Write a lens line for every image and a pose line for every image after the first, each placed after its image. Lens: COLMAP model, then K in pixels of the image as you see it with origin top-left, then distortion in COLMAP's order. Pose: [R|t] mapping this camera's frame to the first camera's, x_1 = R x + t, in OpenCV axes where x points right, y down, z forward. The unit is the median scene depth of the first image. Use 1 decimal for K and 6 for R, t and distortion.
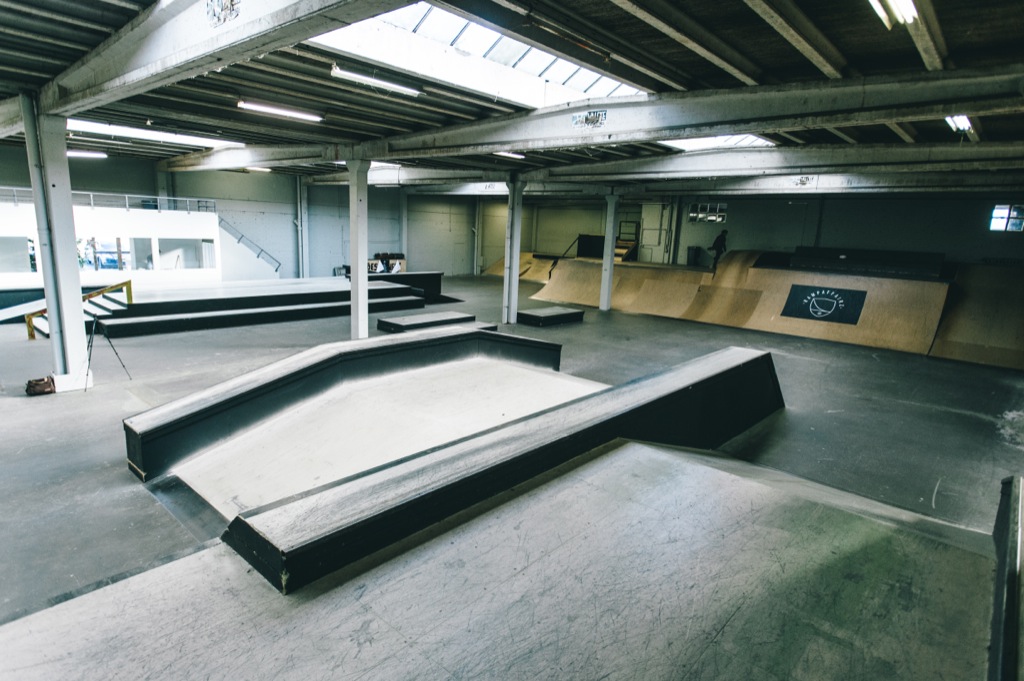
lens RADIAL K [[571.7, 0, 511.7], [0, 571.7, 341.1], [0, 0, 1]] dist [0.032689, -0.006313]
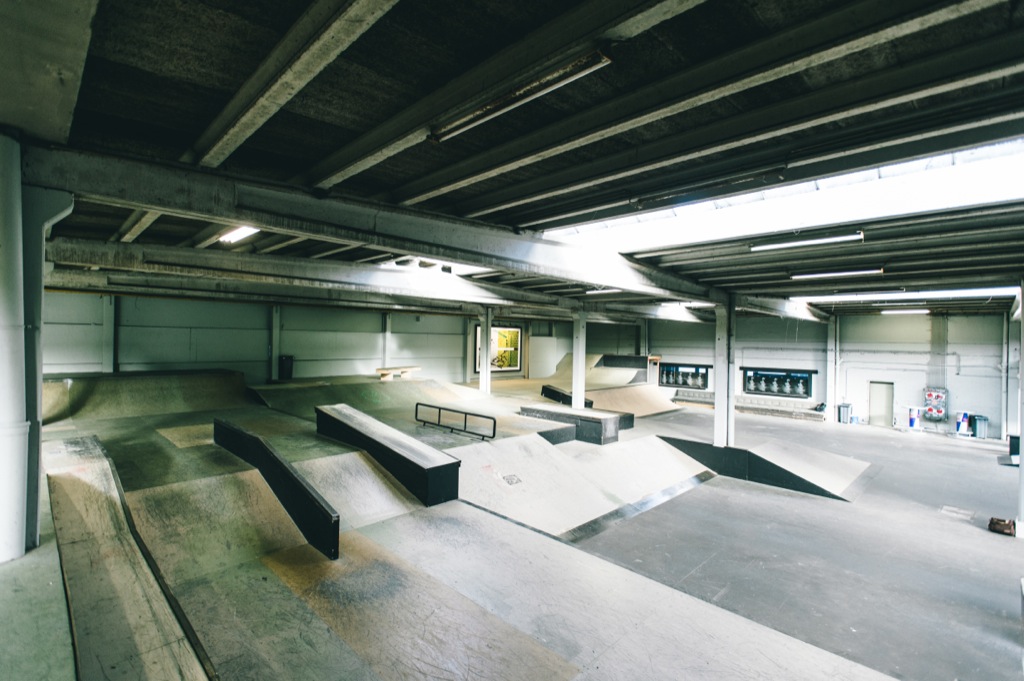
lens RADIAL K [[471.9, 0, 512.0], [0, 471.9, 339.3], [0, 0, 1]] dist [0.021761, -0.008131]
pose [[-0.052097, -0.045793, -0.997592, 0.174621], [-0.218570, 0.975251, -0.033354, -0.035623], [0.974430, 0.216306, -0.060817, 0.050117]]
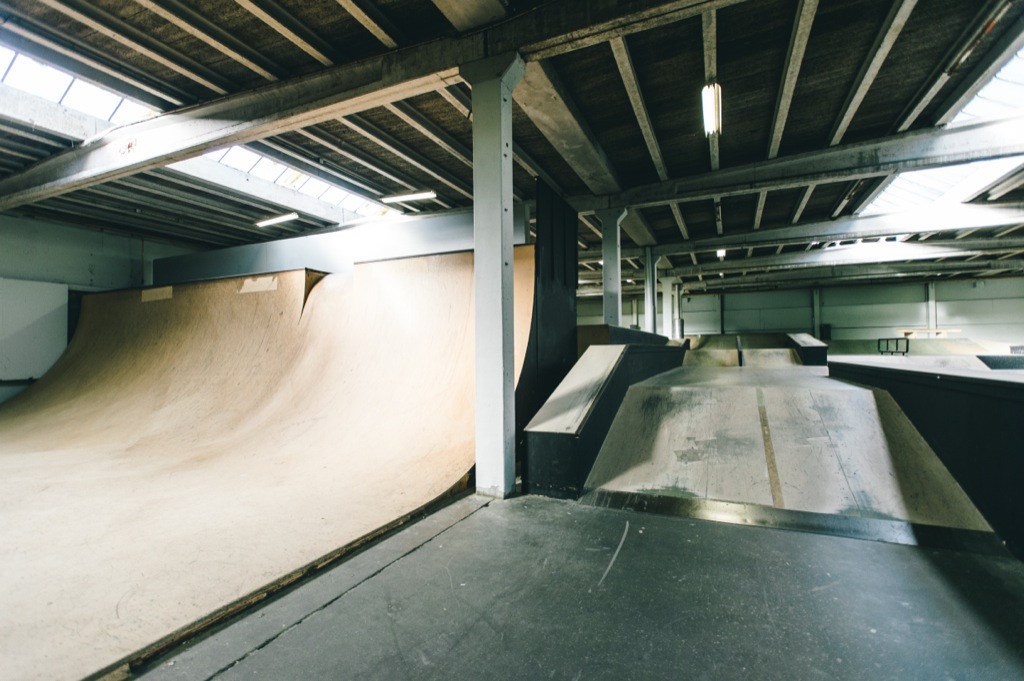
lens RADIAL K [[471.9, 0, 510.0], [0, 471.9, 338.3], [0, 0, 1]] dist [0.021761, -0.008131]
pose [[-0.955999, -0.041249, -0.290455, 0.713333], [-0.088253, 0.984642, 0.150640, -0.006130], [0.279780, 0.169645, -0.944957, 1.000219]]
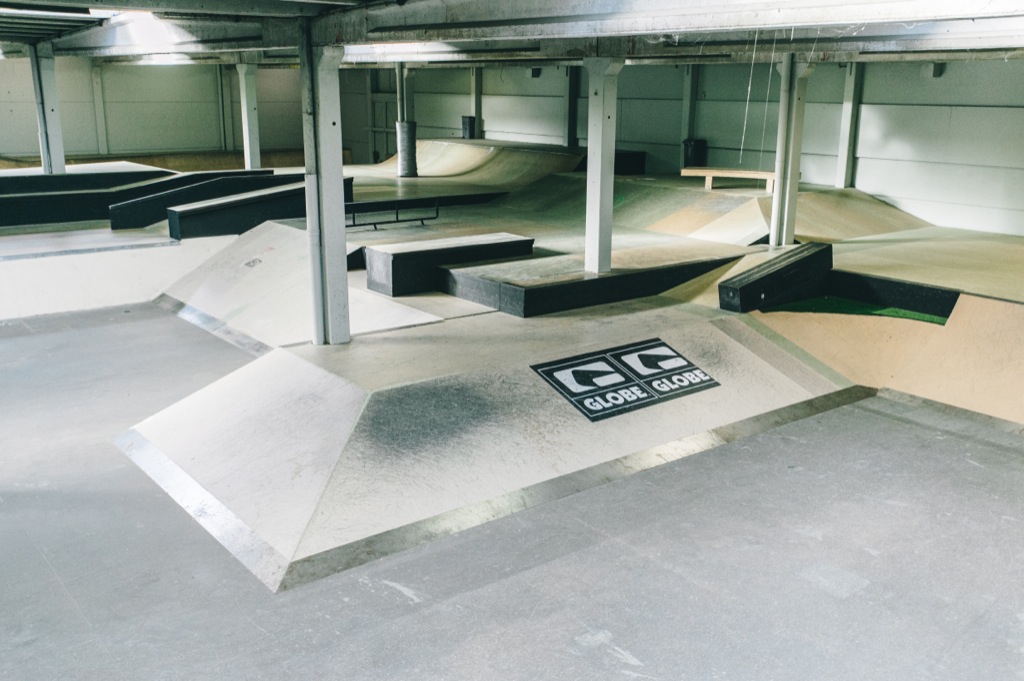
lens RADIAL K [[956.5, 0, 513.5], [0, 956.5, 342.1], [0, 0, 1]] dist [0.048464, 0.000000]
pose [[-0.982996, -0.099881, 0.154088, -1.485562], [-0.020721, 0.894105, 0.447377, -0.459730], [-0.182456, 0.436577, -0.880971, 1.555025]]
